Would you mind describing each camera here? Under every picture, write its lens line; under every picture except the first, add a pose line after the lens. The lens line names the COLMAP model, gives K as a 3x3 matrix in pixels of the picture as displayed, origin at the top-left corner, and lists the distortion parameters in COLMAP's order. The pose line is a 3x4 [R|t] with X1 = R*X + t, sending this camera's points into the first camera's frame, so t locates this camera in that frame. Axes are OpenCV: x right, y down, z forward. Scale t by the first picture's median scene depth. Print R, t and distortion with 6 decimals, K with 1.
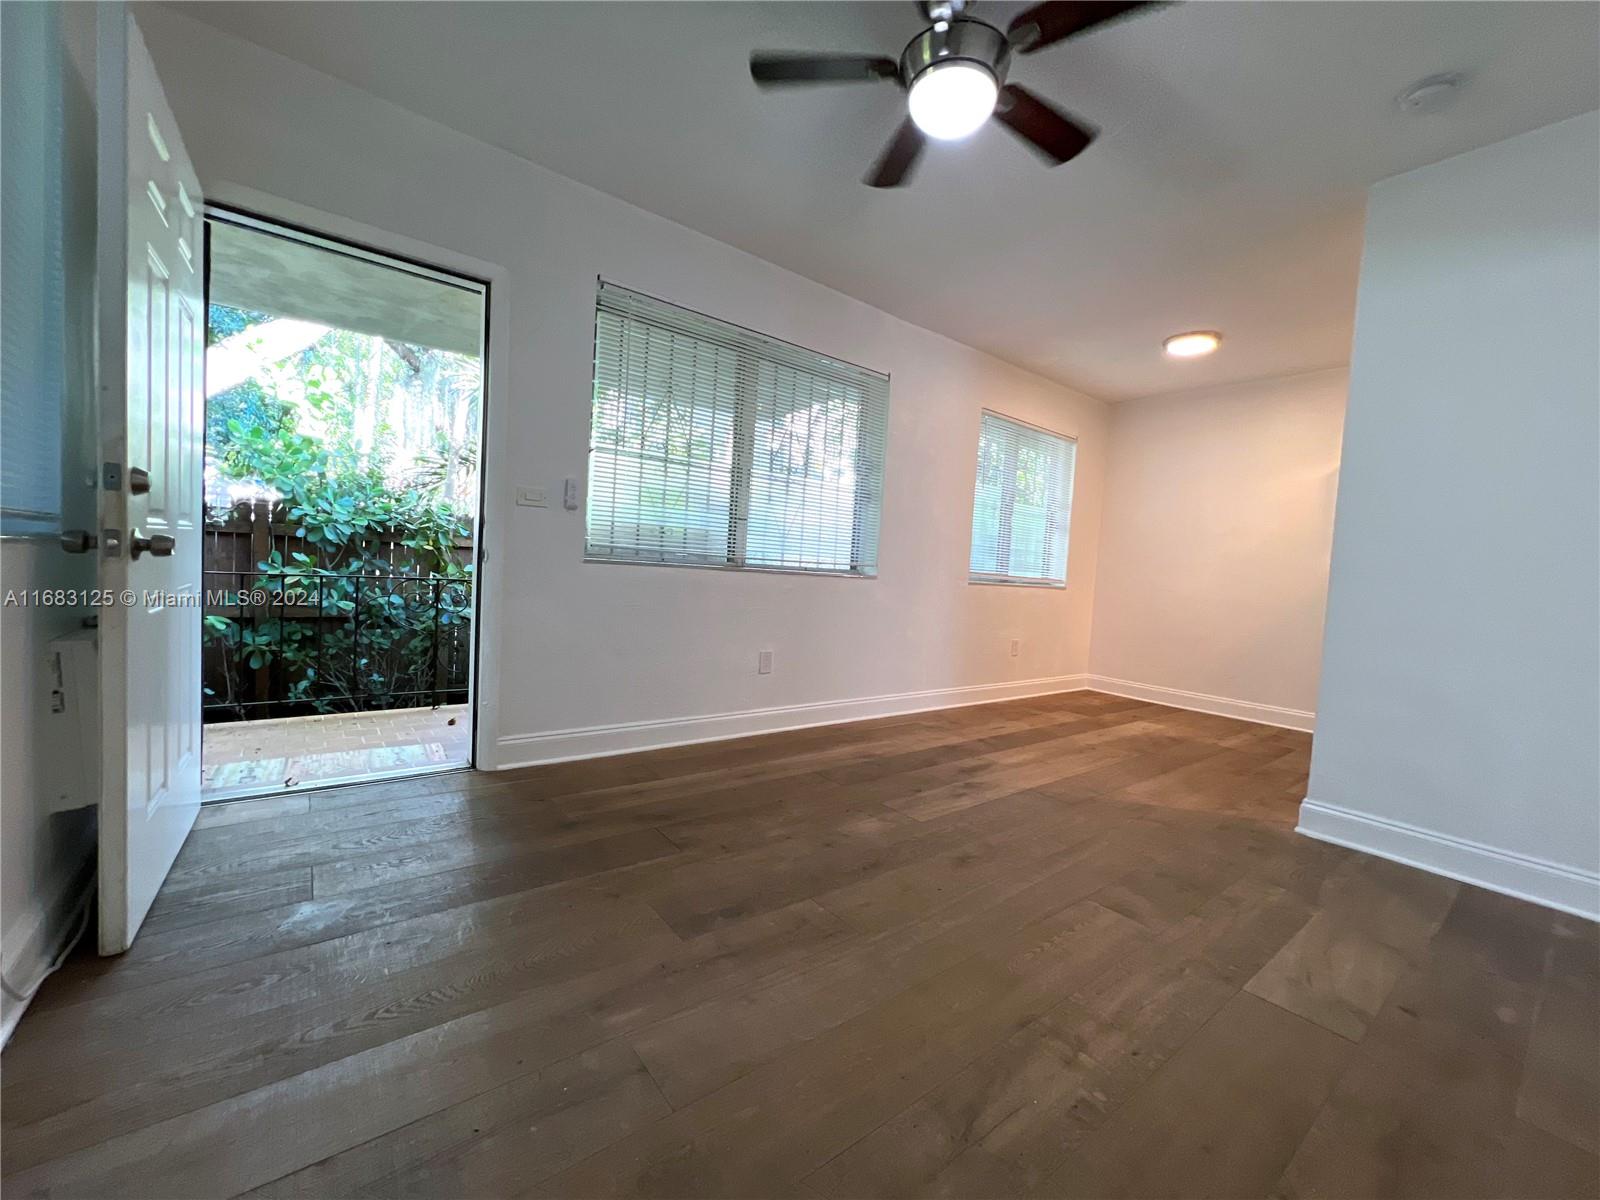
lens RADIAL K [[632.3, 0, 800.0], [0, 632.3, 600.0], [0, 0, 1]] dist [-0.000632, -0.000123]
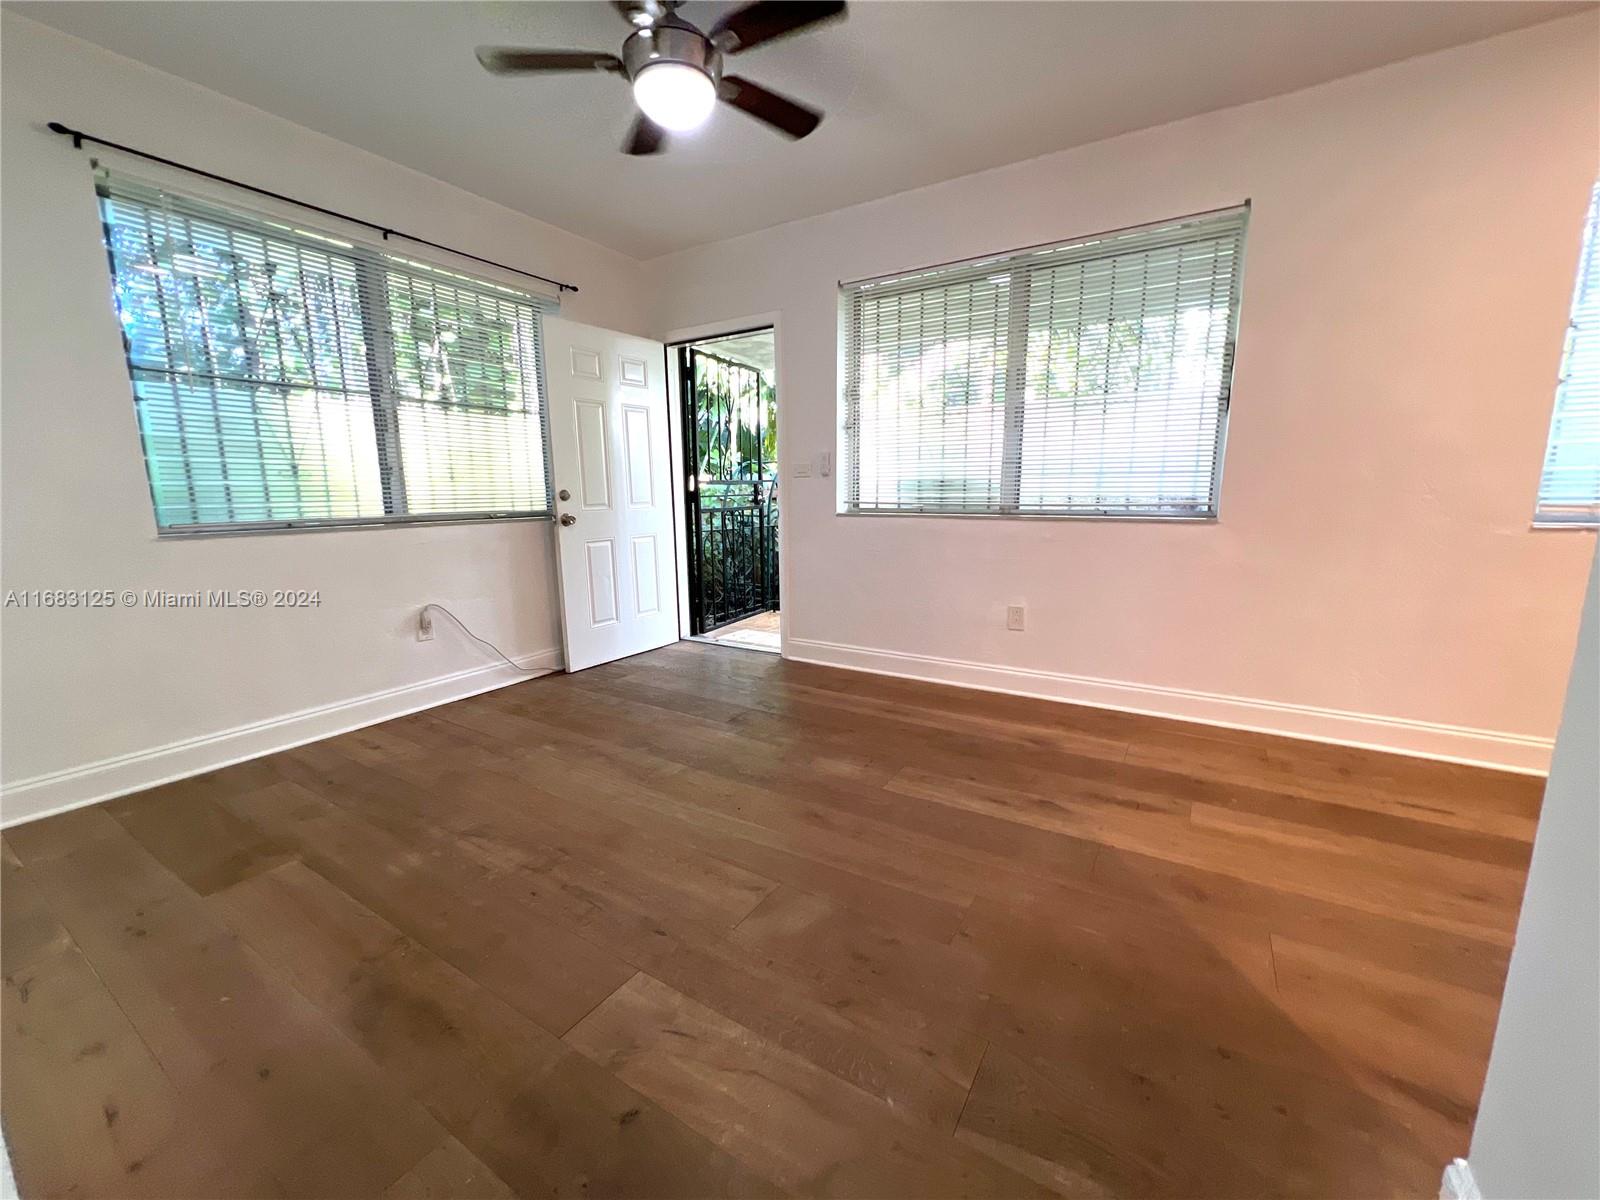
lens RADIAL K [[632.3, 0, 800.0], [0, 632.3, 600.0], [0, 0, 1]] dist [-0.000632, -0.000123]
pose [[0.347087, 0.096582, -0.932846, 0.841849], [-0.017616, 0.995179, 0.096481, -0.011921], [0.937667, -0.017055, 0.347115, 0.479292]]
